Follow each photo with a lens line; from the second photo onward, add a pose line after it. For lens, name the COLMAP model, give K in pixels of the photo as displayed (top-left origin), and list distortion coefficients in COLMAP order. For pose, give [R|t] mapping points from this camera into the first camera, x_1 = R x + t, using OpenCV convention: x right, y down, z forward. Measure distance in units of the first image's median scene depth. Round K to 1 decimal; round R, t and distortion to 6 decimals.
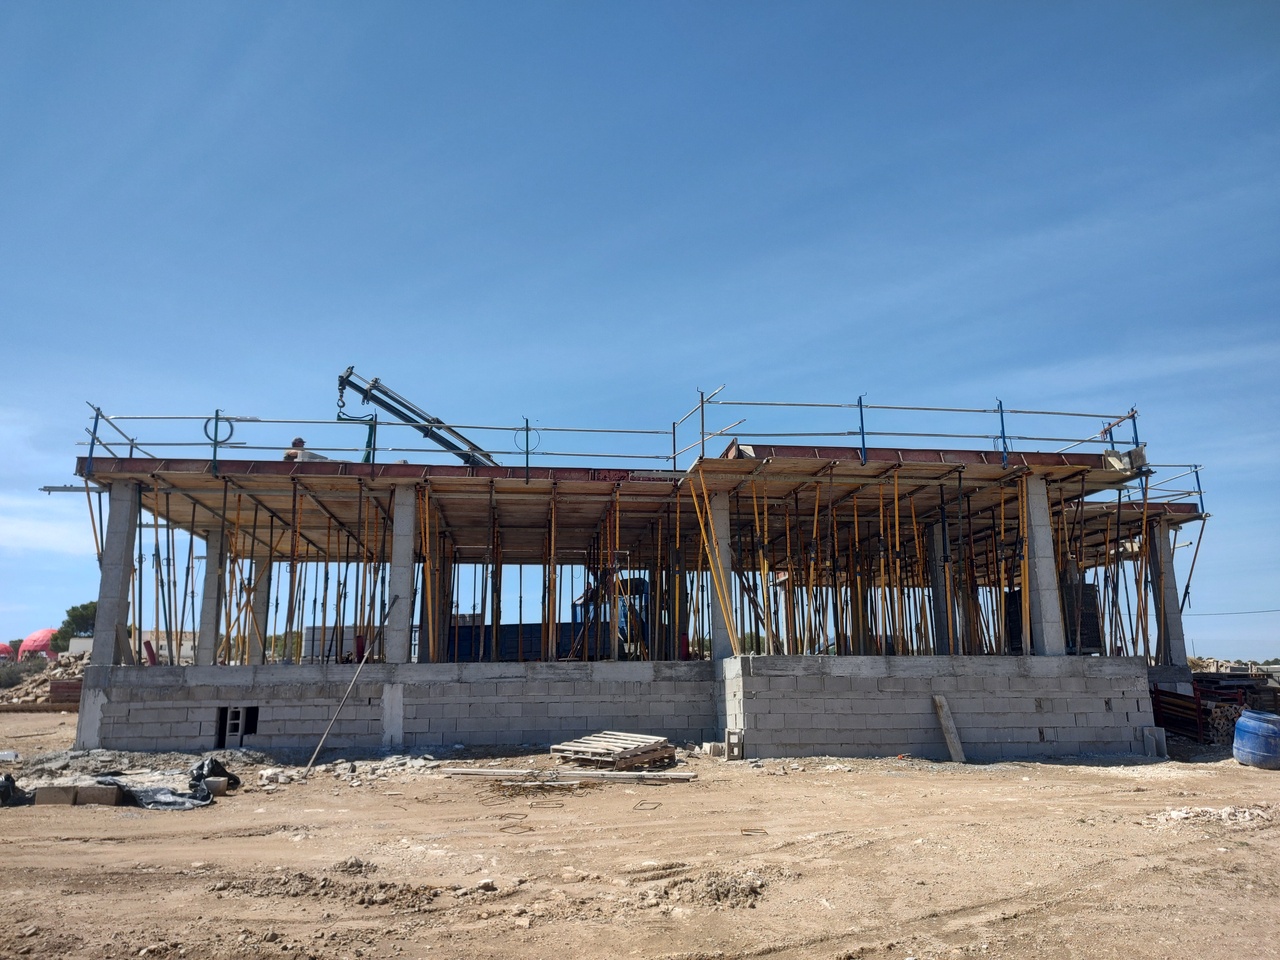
lens RADIAL K [[931.0, 0, 636.7], [0, 931.0, 481.4], [0, 0, 1]] dist [0.029957, -0.031794]
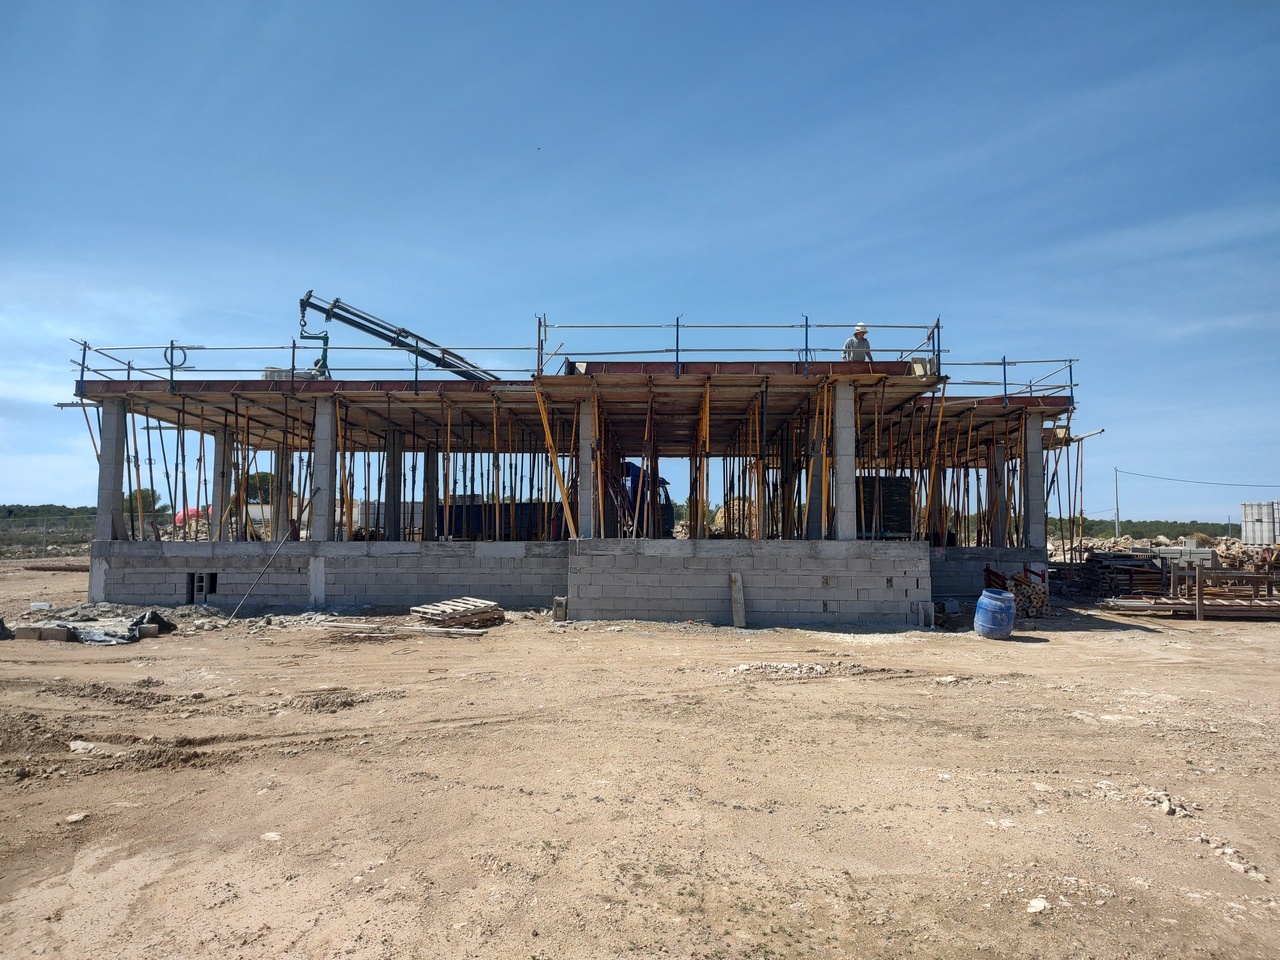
lens RADIAL K [[931.0, 0, 635.9], [0, 931.0, 478.4], [0, 0, 1]] dist [0.029957, -0.031794]
pose [[0.987762, -0.000578, -0.155967, 0.368435], [0.022070, 0.990449, 0.136103, -0.051958], [0.154399, -0.137879, 0.978341, -0.157443]]
